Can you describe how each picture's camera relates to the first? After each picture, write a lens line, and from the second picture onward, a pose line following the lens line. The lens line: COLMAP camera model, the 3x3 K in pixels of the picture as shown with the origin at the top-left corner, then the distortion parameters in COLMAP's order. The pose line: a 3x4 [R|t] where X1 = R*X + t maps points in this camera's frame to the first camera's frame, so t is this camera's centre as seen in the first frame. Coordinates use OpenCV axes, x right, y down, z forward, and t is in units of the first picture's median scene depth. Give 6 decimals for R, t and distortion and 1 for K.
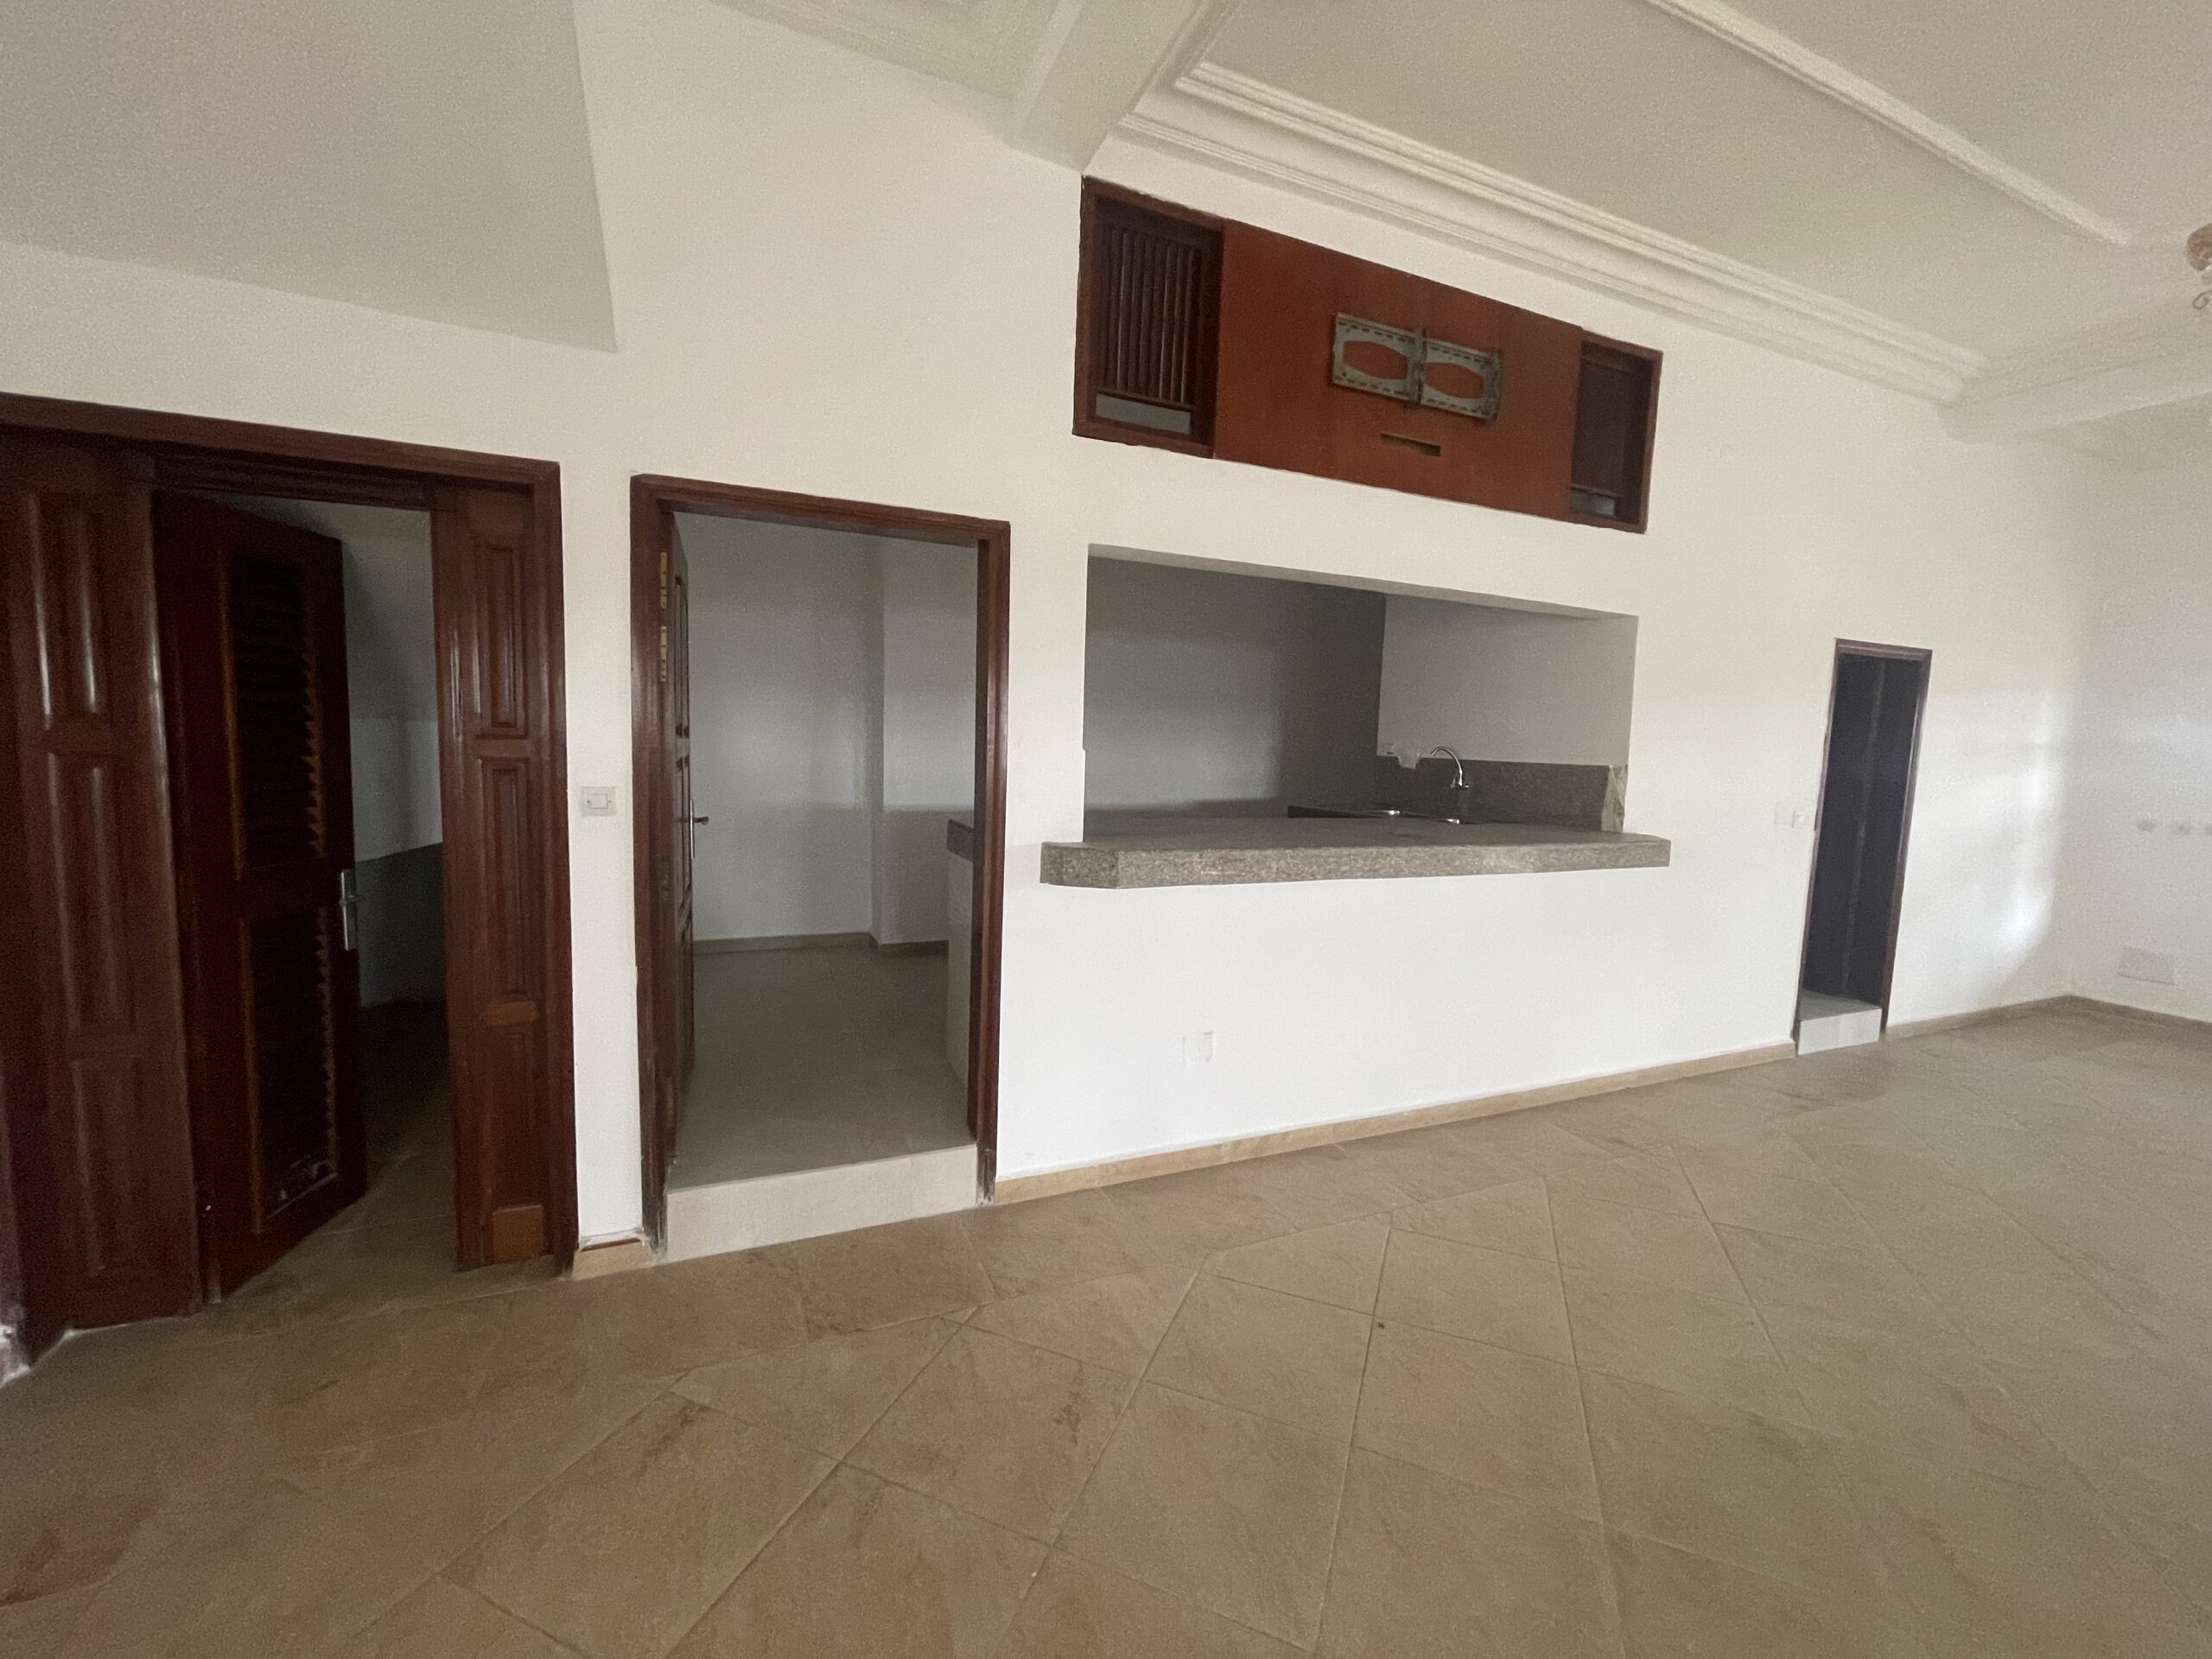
lens RADIAL K [[898.3, 0, 1102.8], [0, 898.3, 823.3], [0, 0, 1]] dist [-0.002789, -0.000019]
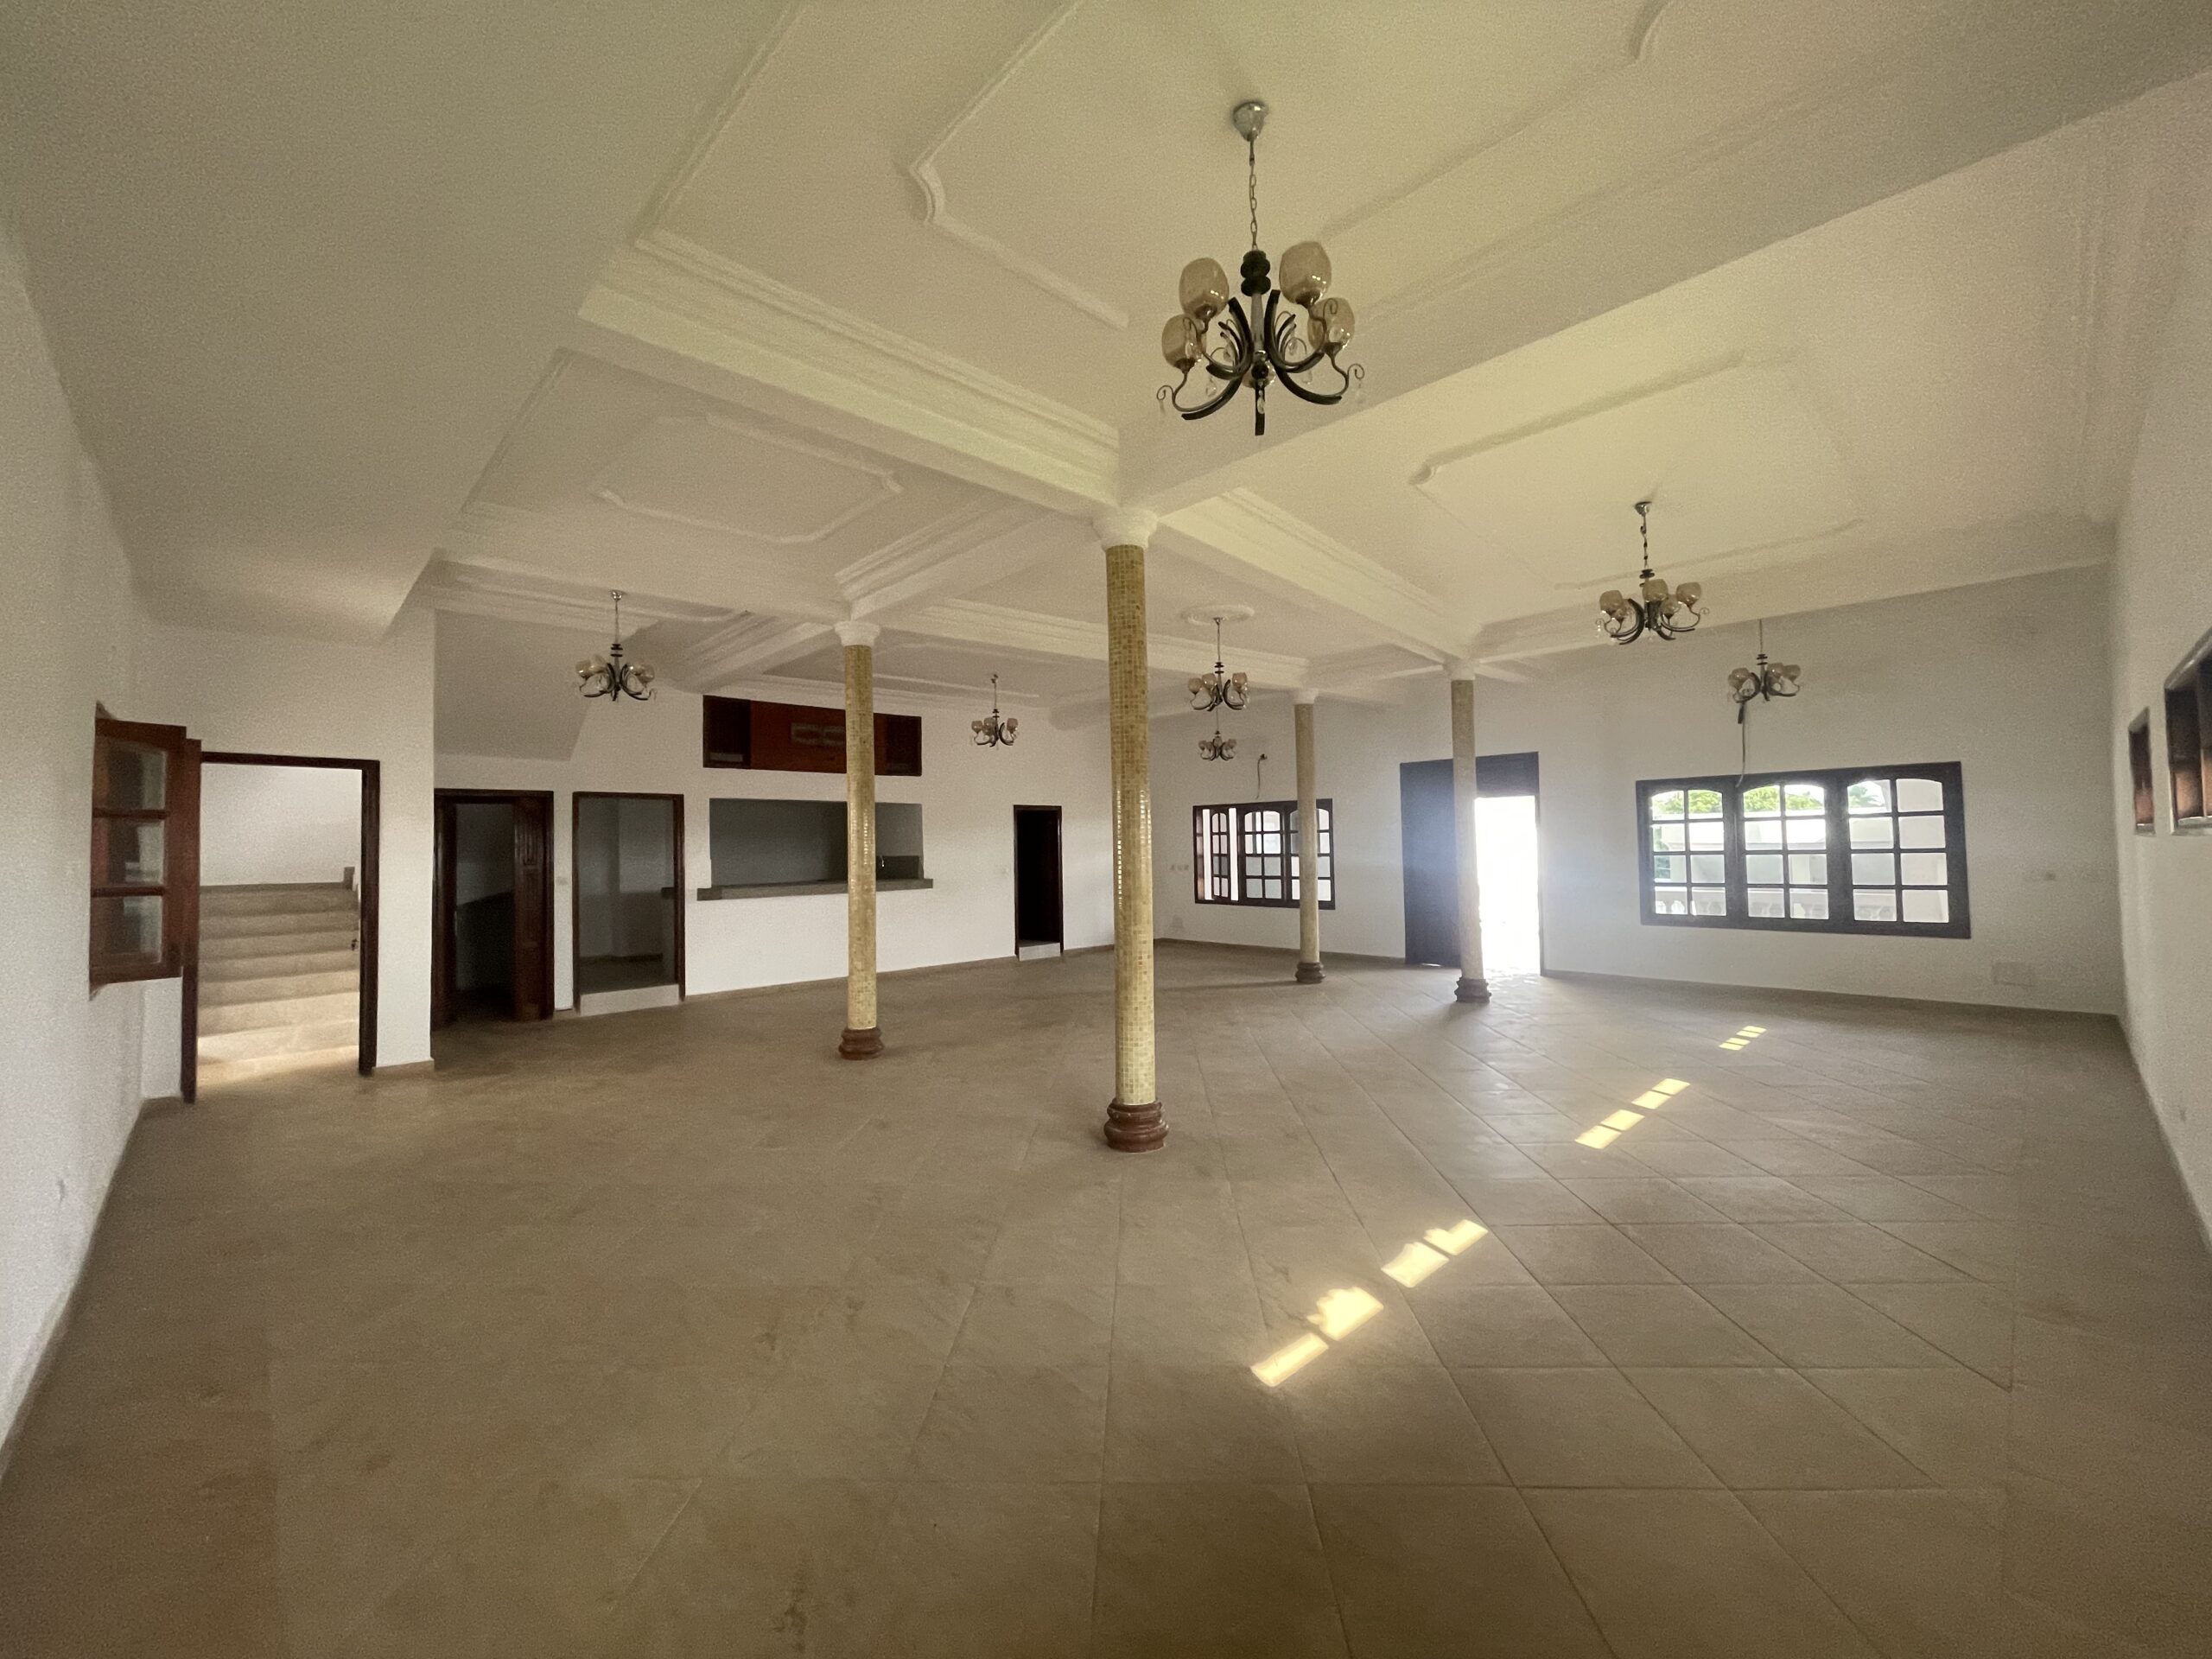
lens RADIAL K [[898.3, 0, 1102.8], [0, 898.3, 823.3], [0, 0, 1]] dist [-0.002789, -0.000019]
pose [[0.946092, -0.044434, 0.320835, 0.284585], [0.081890, 0.991179, -0.104206, 0.239658], [-0.313374, 0.124861, 0.941385, -2.517853]]
